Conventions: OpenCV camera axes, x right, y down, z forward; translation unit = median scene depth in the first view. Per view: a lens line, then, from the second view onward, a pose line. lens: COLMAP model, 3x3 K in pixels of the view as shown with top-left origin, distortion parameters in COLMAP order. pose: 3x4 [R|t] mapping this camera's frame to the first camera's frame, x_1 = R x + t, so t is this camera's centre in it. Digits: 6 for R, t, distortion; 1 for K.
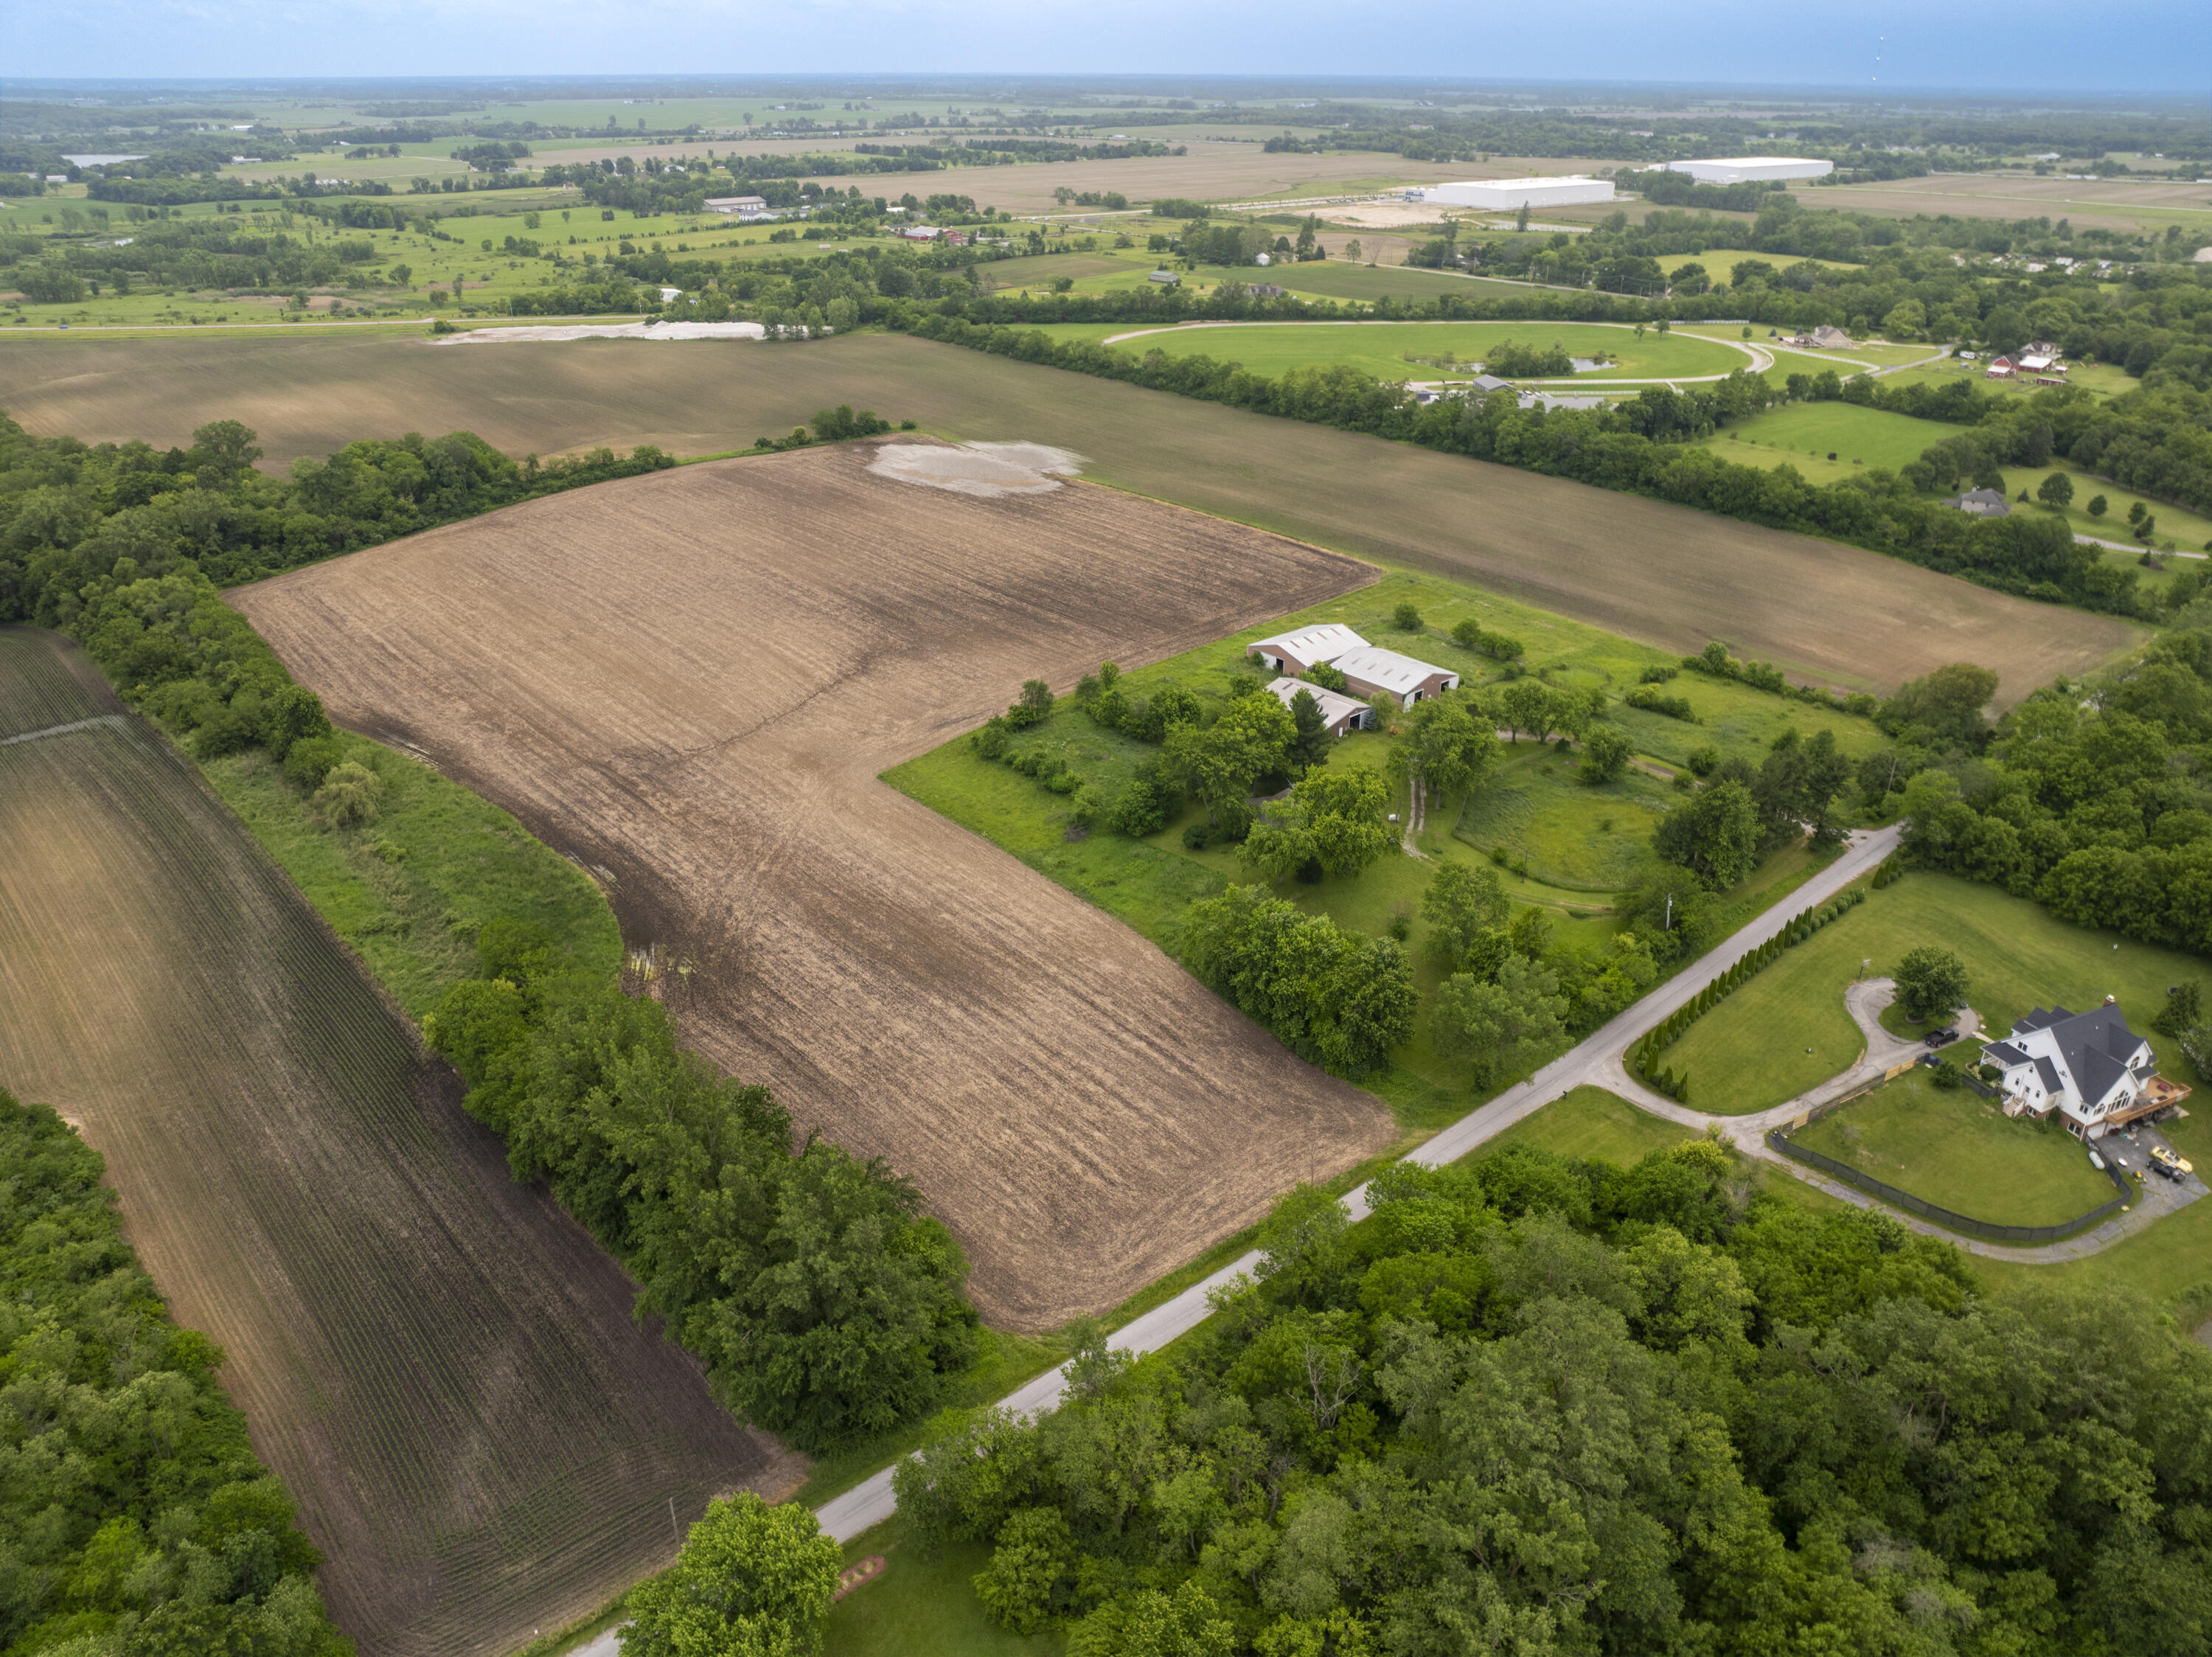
lens RADIAL K [[1559.2, 0, 1106.5], [0, 1559.2, 831.9], [0, 0, 1]] dist [-0.047642, 0.015247]
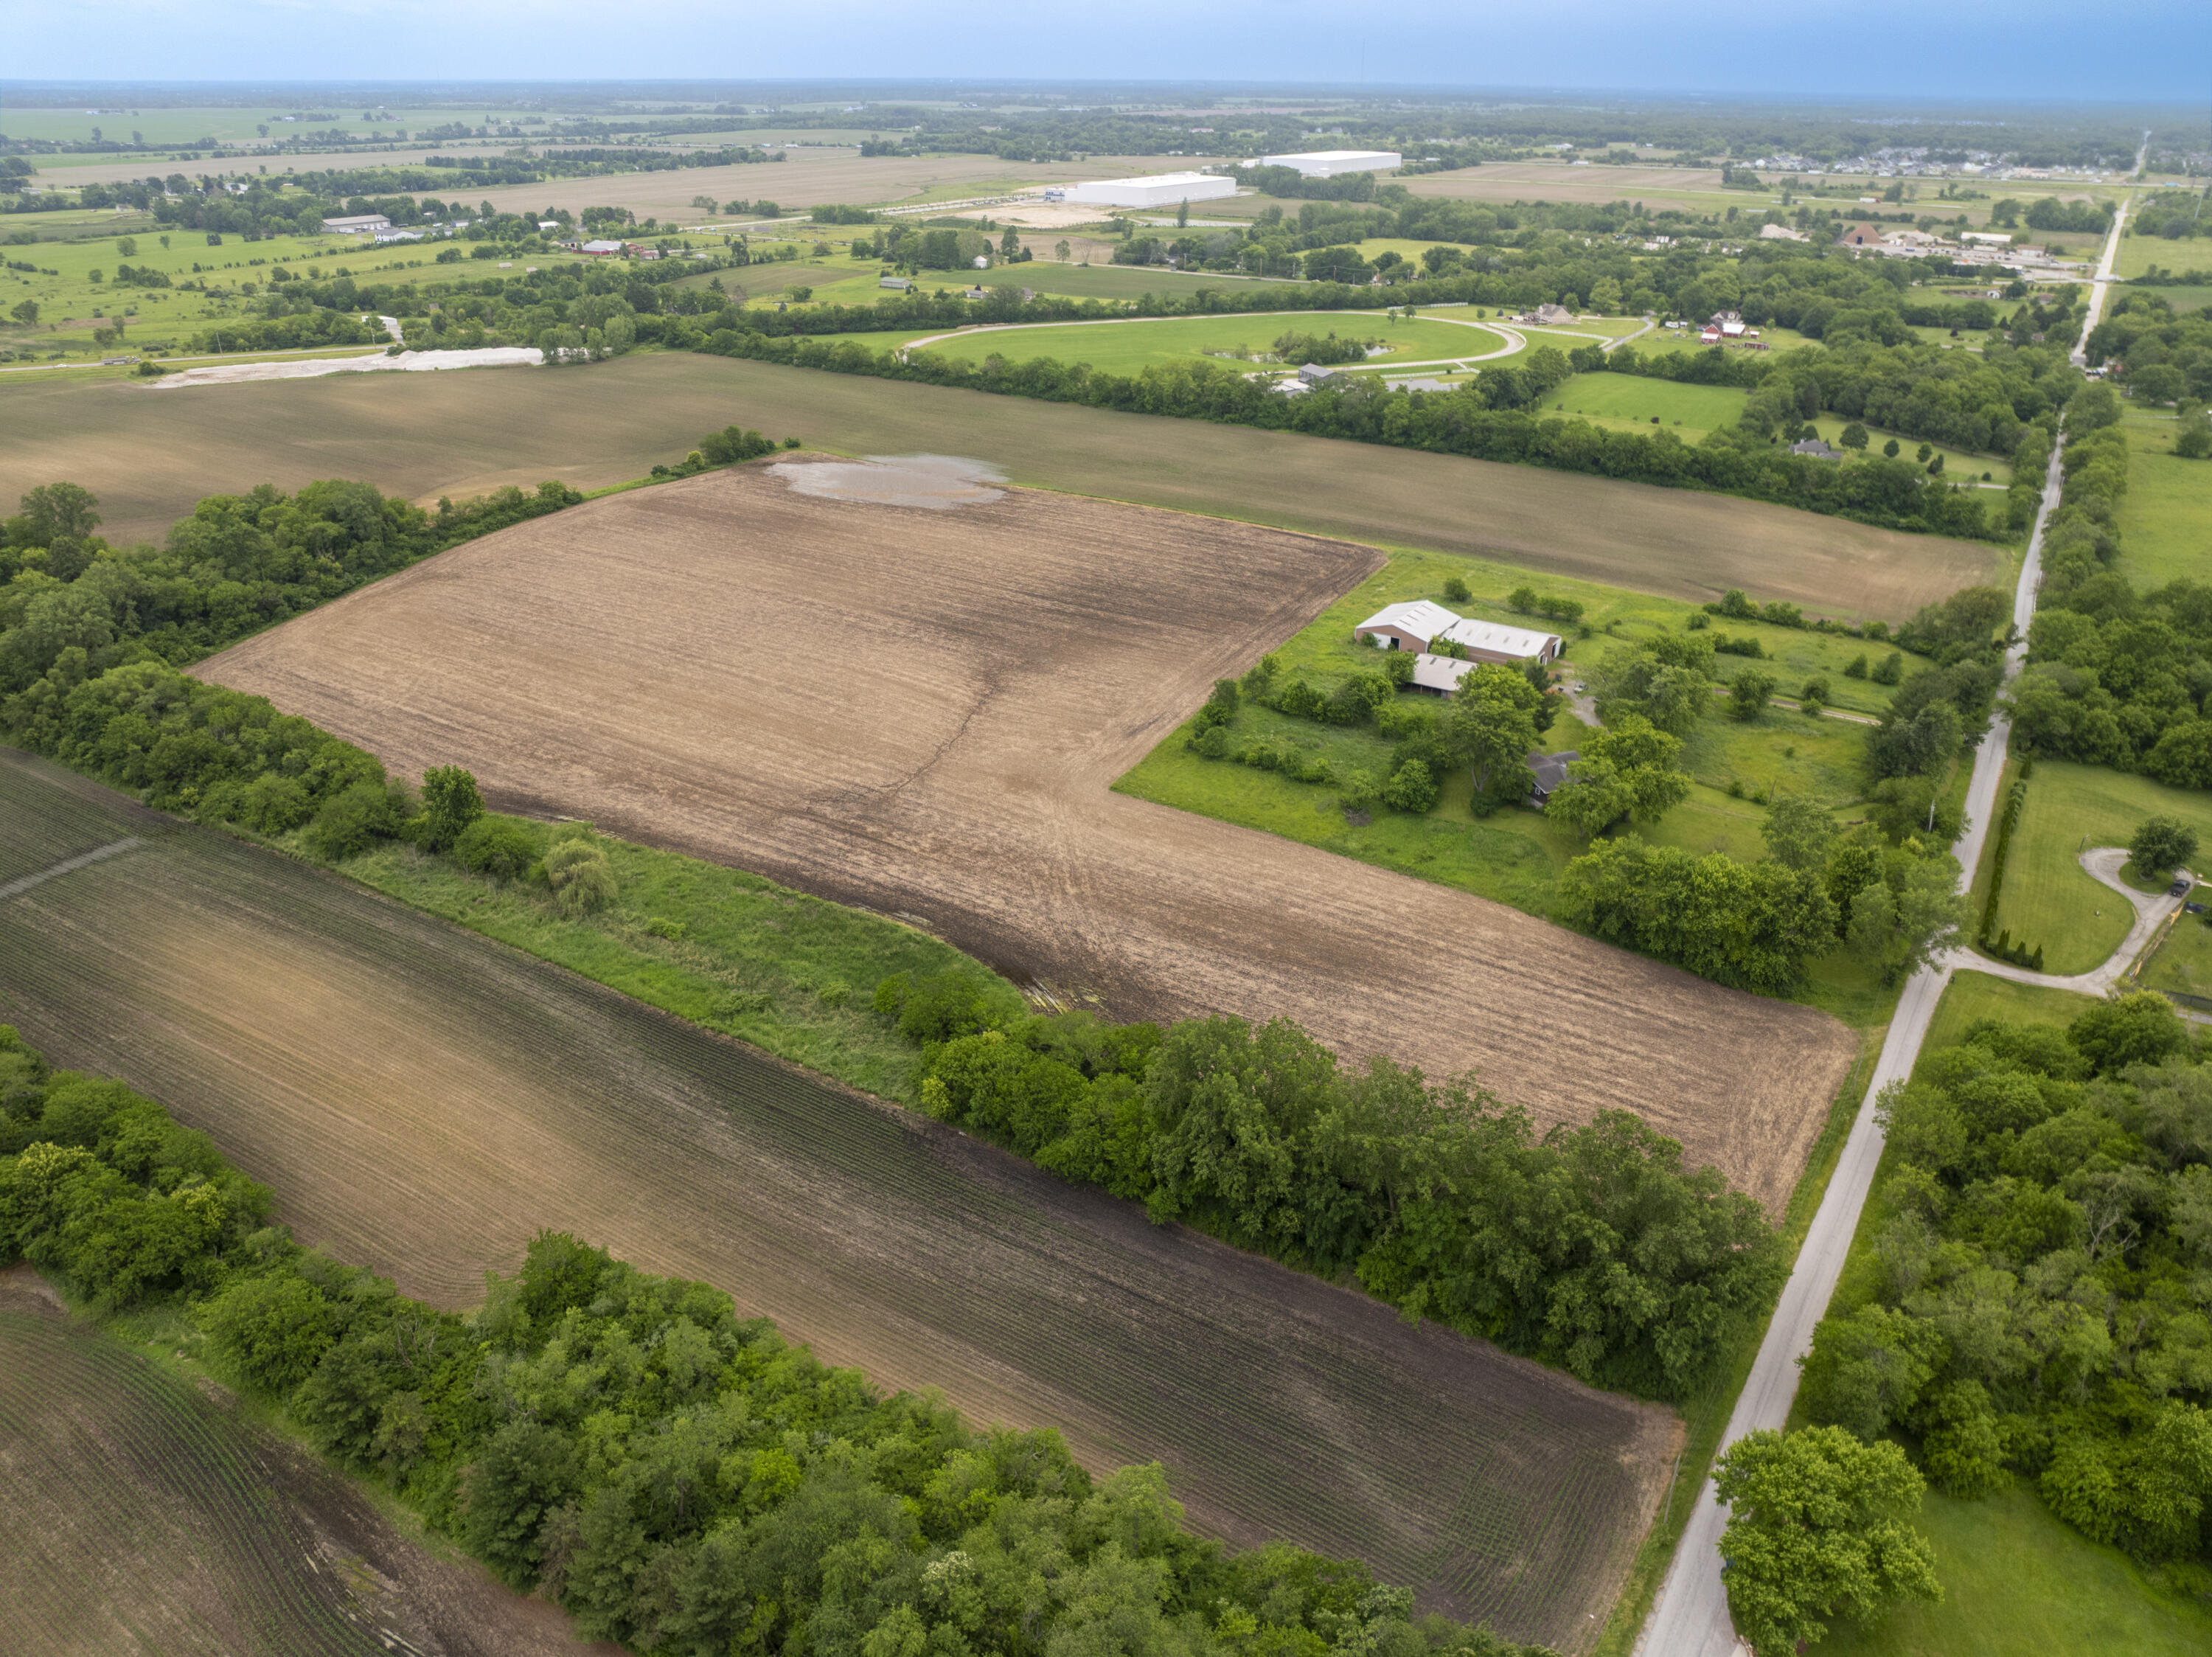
lens RADIAL K [[1559.2, 0, 1107.4], [0, 1559.2, 834.5], [0, 0, 1]] dist [-0.047642, 0.015247]
pose [[0.958420, -0.123932, 0.257045, -0.311833], [0.123898, 0.992160, 0.016393, -0.017677], [-0.257061, 0.016136, 0.966260, 0.031417]]
